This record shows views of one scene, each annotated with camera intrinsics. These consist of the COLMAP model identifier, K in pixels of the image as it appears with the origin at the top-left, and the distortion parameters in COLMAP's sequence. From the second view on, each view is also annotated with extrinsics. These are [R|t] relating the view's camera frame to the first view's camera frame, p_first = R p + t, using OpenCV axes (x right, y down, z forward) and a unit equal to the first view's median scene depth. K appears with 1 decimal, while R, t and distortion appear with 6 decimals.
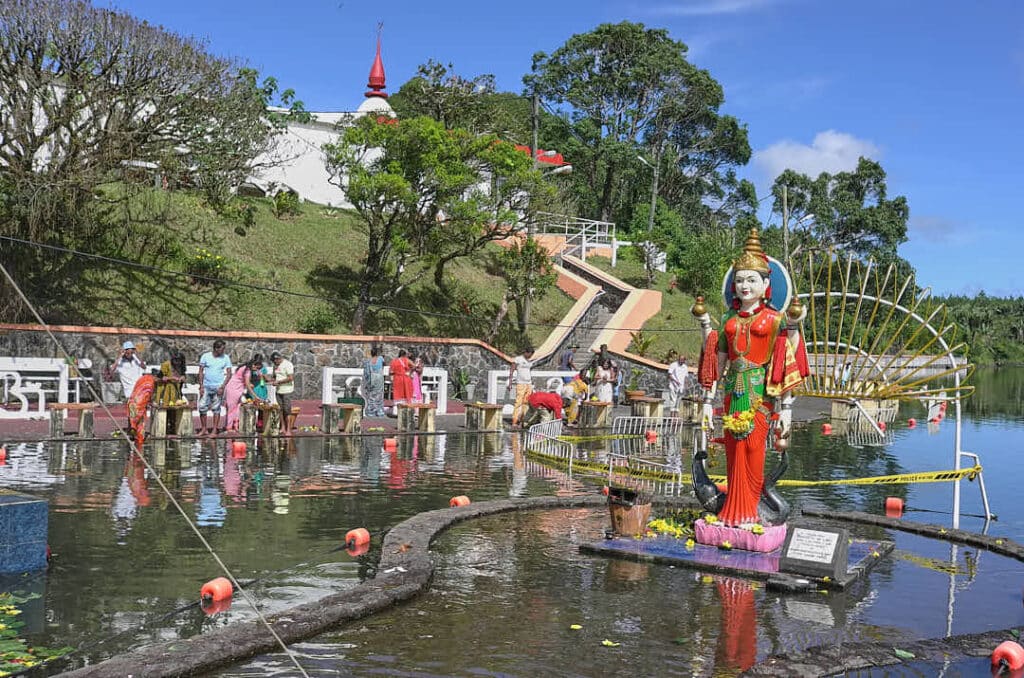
lens RADIAL K [[1005.1, 0, 511.1], [0, 1005.1, 336.6], [0, 0, 1]] dist [-0.045099, 0.000000]
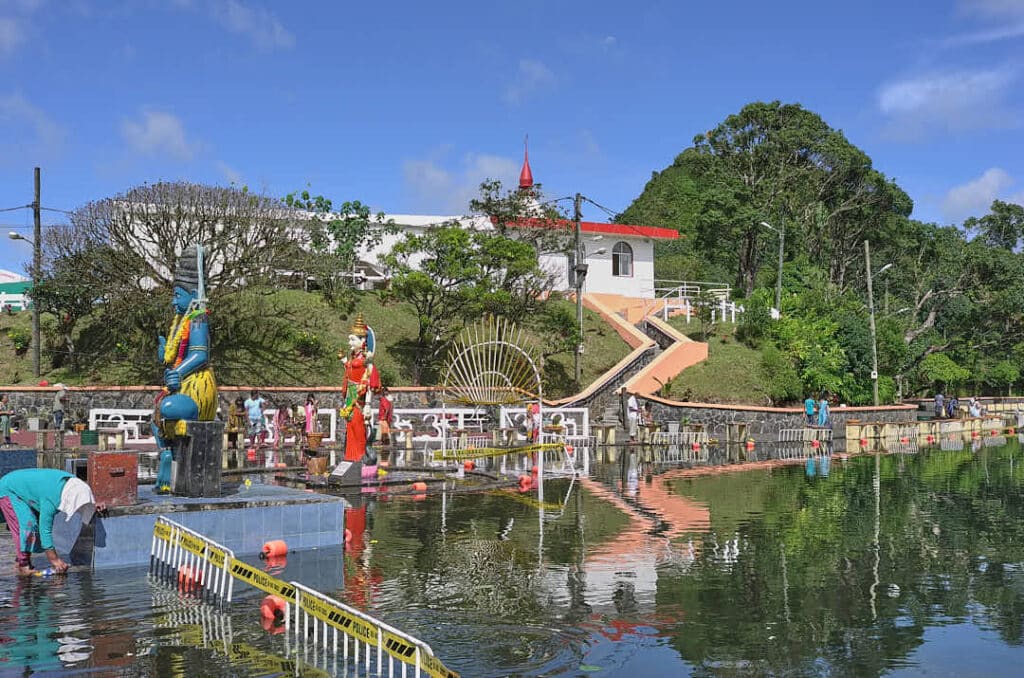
lens RADIAL K [[1005.1, 0, 512.6], [0, 1005.1, 340.7], [0, 0, 1]] dist [-0.045099, 0.000000]
pose [[0.945250, -0.057380, -0.321262, 0.455400], [0.037461, 0.996992, -0.067850, 0.036790], [0.324189, 0.052101, 0.944556, -0.292367]]
